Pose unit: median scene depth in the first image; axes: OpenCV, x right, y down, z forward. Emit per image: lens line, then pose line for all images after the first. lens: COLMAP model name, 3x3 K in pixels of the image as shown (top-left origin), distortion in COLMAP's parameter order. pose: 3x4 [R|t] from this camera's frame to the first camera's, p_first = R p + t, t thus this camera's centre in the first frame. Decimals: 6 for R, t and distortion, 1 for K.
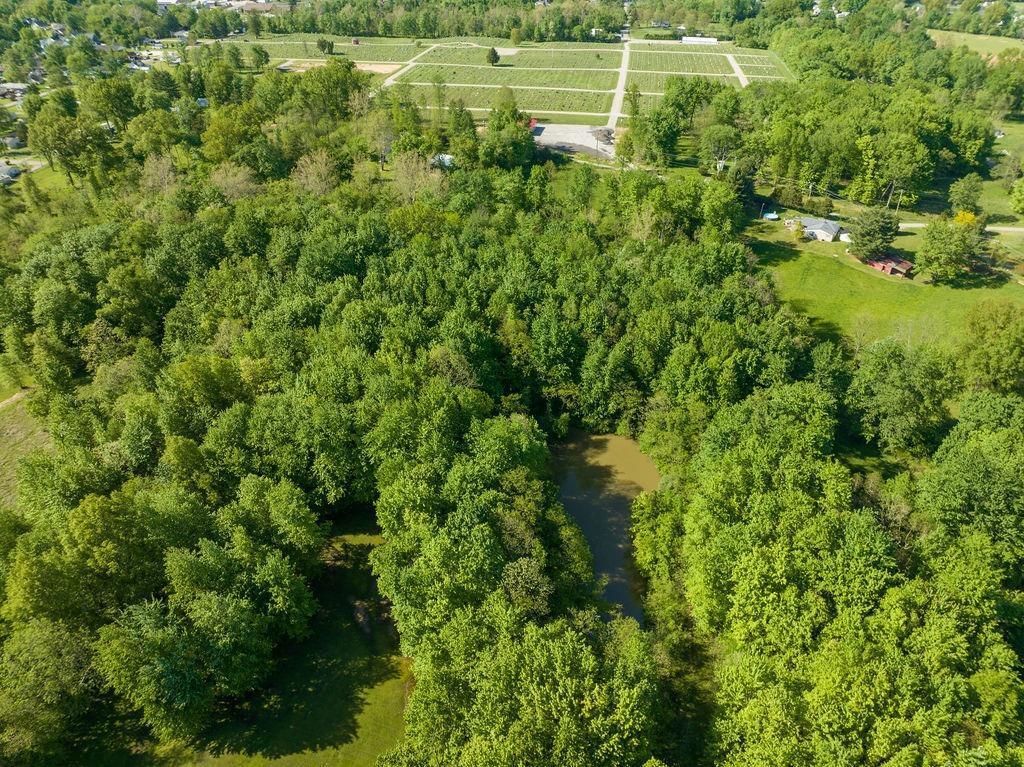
lens RADIAL K [[723.6, 0, 511.5], [0, 723.6, 374.1], [0, 0, 1]] dist [-0.037342, 0.008787]
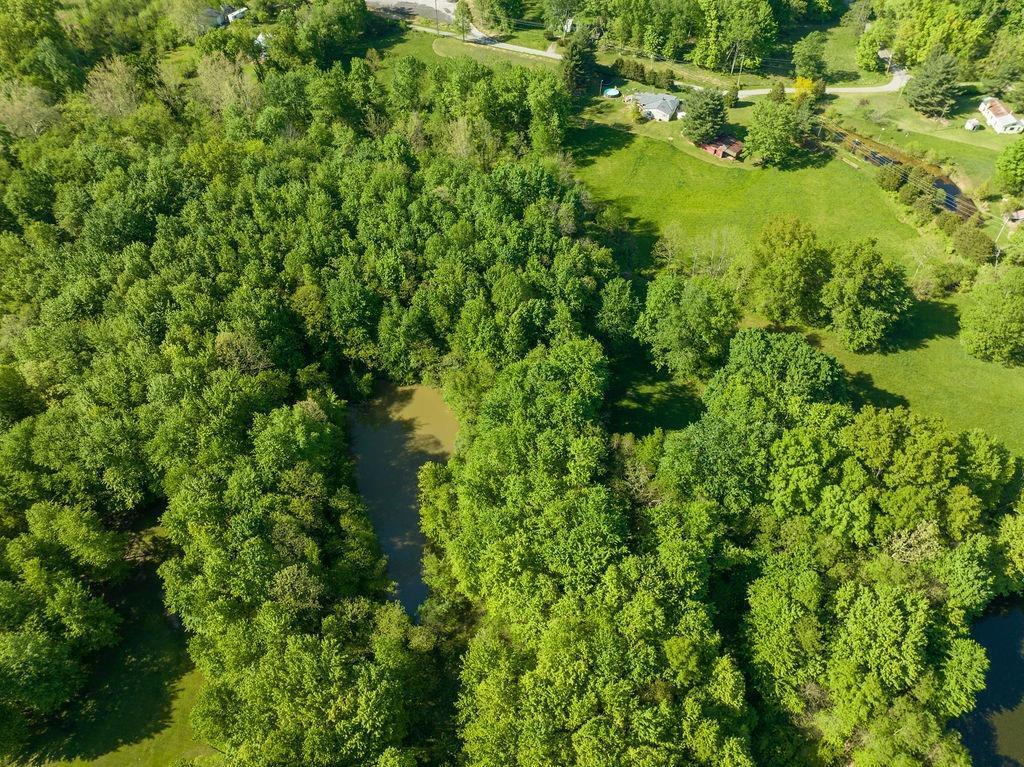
lens RADIAL K [[723.6, 0, 507.2], [0, 723.6, 372.7], [0, 0, 1]] dist [-0.037342, 0.008787]
pose [[0.992144, -0.100594, 0.074368, 0.181394], [0.079210, 0.965273, 0.248946, -0.173518], [-0.096828, -0.241100, 0.965658, -0.012771]]
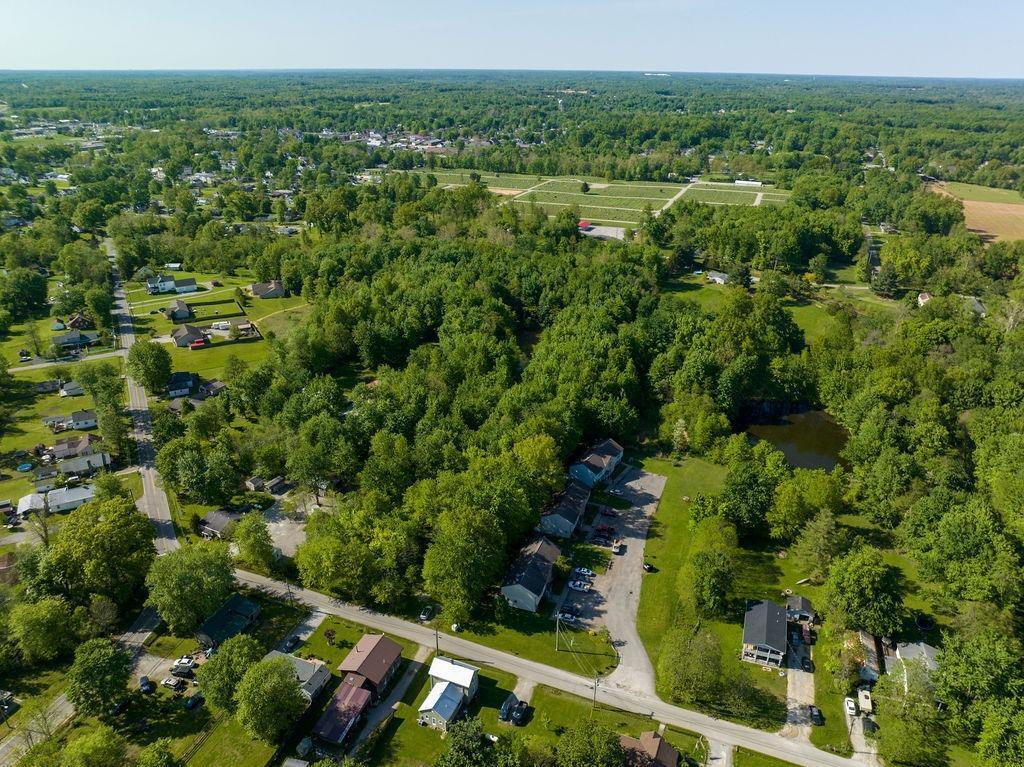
lens RADIAL K [[723.6, 0, 509.9], [0, 723.6, 382.3], [0, 0, 1]] dist [-0.037342, 0.008787]
pose [[0.976908, 0.087094, -0.195106, 0.450677], [-0.118371, 0.980819, -0.154862, 0.586360], [0.177876, 0.174380, 0.968479, -1.158907]]
